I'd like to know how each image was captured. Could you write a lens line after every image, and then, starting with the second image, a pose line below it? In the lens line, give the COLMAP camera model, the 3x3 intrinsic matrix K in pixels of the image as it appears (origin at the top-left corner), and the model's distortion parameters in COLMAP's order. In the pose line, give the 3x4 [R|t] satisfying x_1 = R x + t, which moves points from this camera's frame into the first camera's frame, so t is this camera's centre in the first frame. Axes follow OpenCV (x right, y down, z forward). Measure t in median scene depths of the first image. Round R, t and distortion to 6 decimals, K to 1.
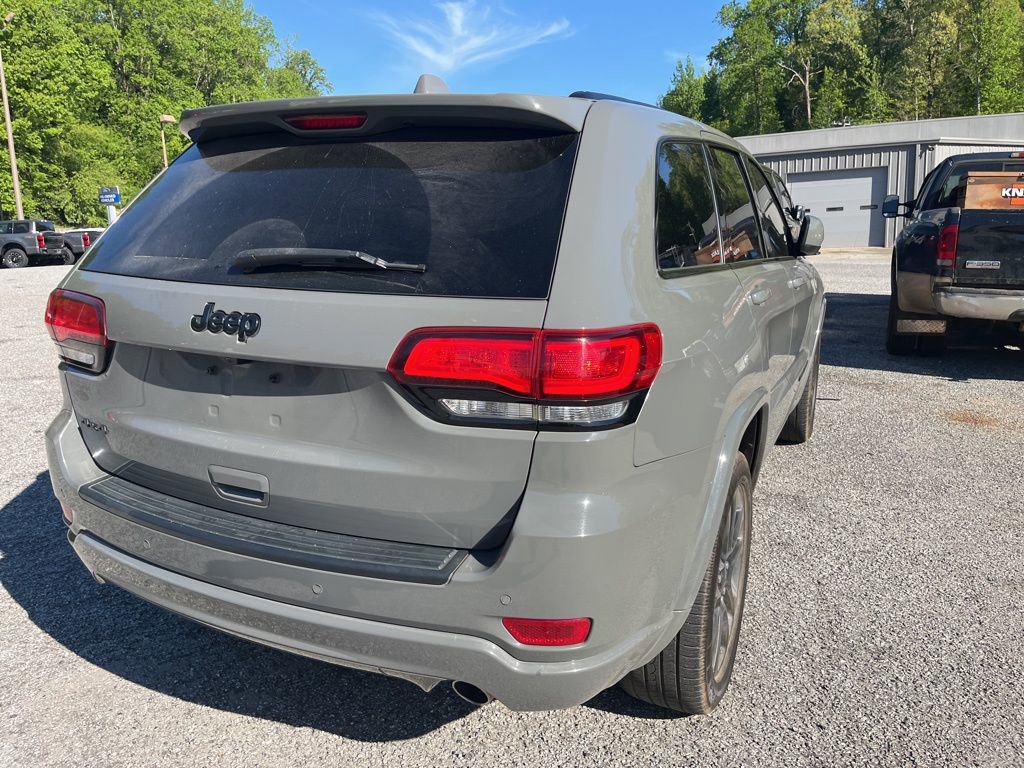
lens RADIAL K [[768.4, 0, 503.3], [0, 768.4, 379.5], [0, 0, 1]] dist [0.078322, -0.113036]
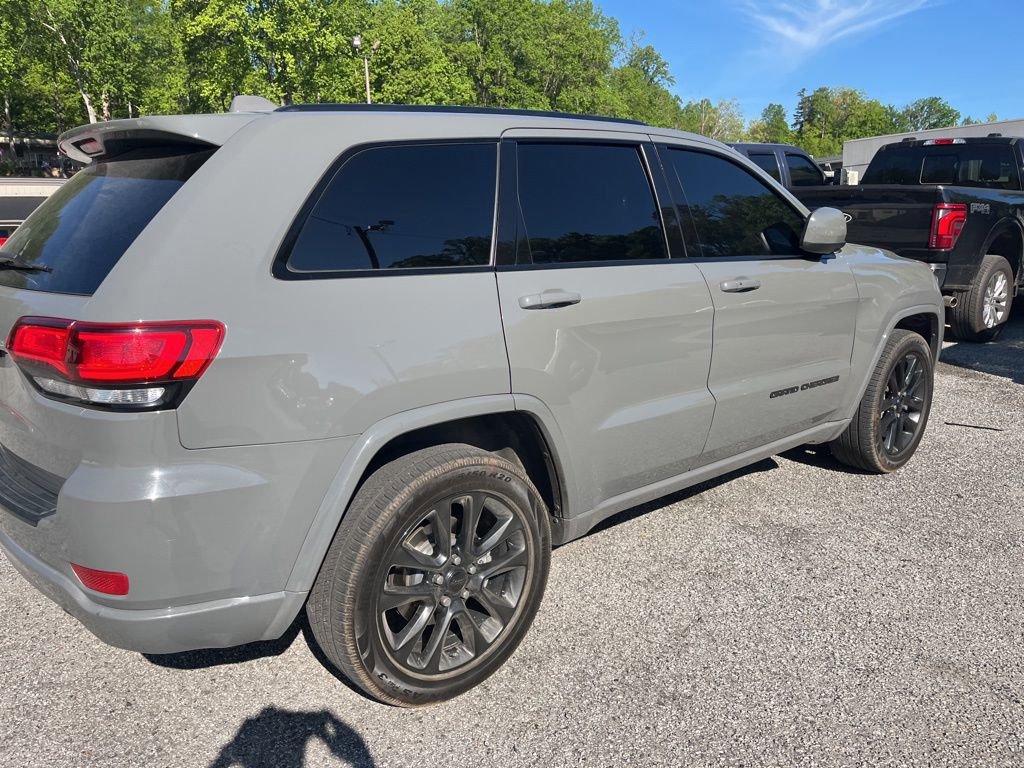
lens RADIAL K [[768.4, 0, 505.6], [0, 768.4, 386.9], [0, 0, 1]] dist [0.078322, -0.113036]
pose [[0.911595, 0.069169, -0.405228, 0.693130], [-0.062511, 0.997604, 0.029657, -0.025518], [0.406309, -0.001704, 0.913734, 0.108856]]
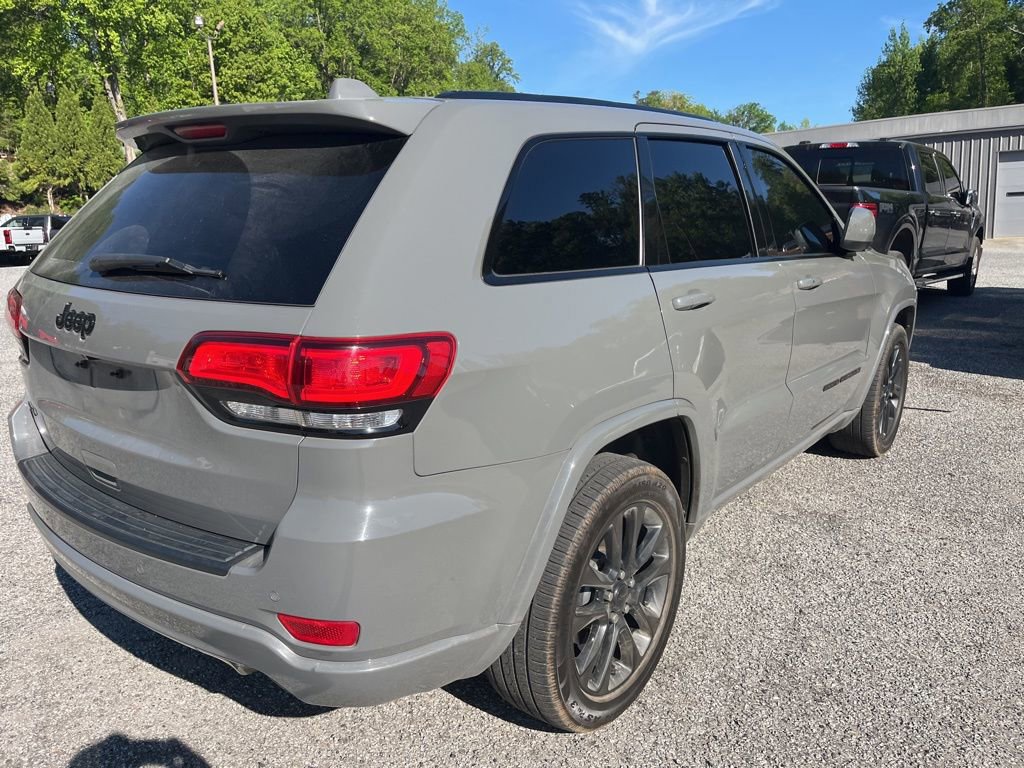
lens RADIAL K [[768.4, 0, 507.3], [0, 768.4, 392.2], [0, 0, 1]] dist [0.078322, -0.113036]
pose [[0.973594, 0.040849, -0.224601, 0.333924], [-0.034092, 0.998844, 0.033883, -0.021801], [0.225726, -0.025331, 0.973862, 0.040667]]
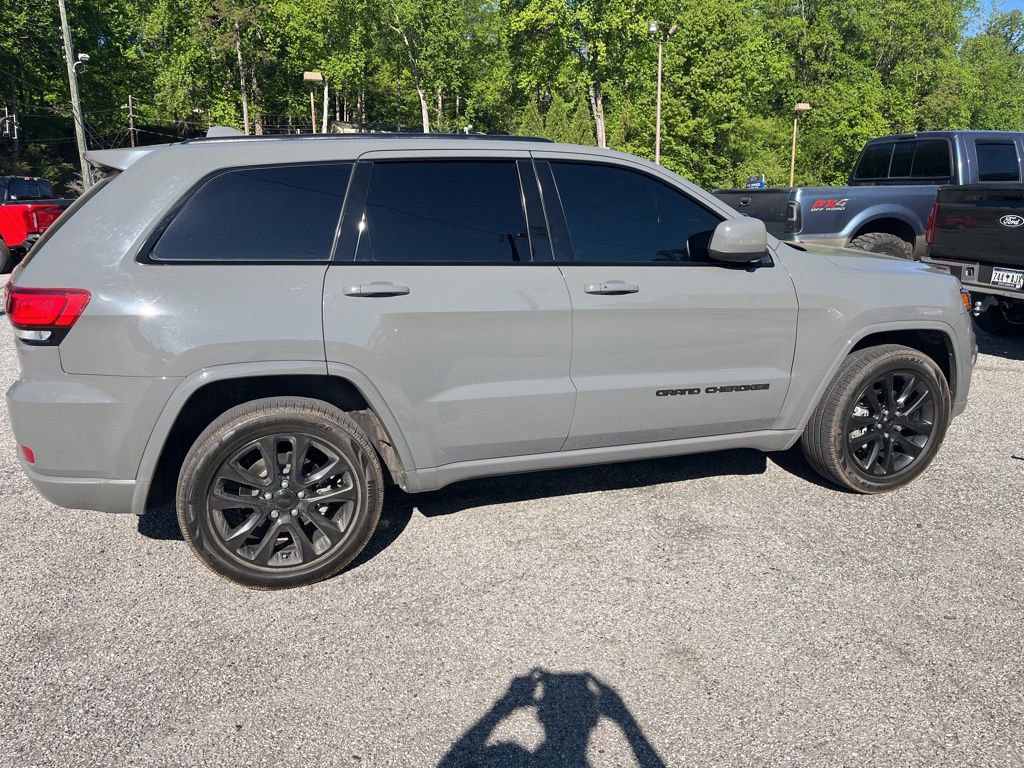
lens RADIAL K [[768.4, 0, 507.1], [0, 768.4, 387.2], [0, 0, 1]] dist [0.078322, -0.113036]
pose [[0.694271, 0.160452, -0.701600, 1.364707], [-0.140983, 0.986266, 0.086043, -0.093493], [0.705770, 0.039176, 0.707357, 0.314579]]
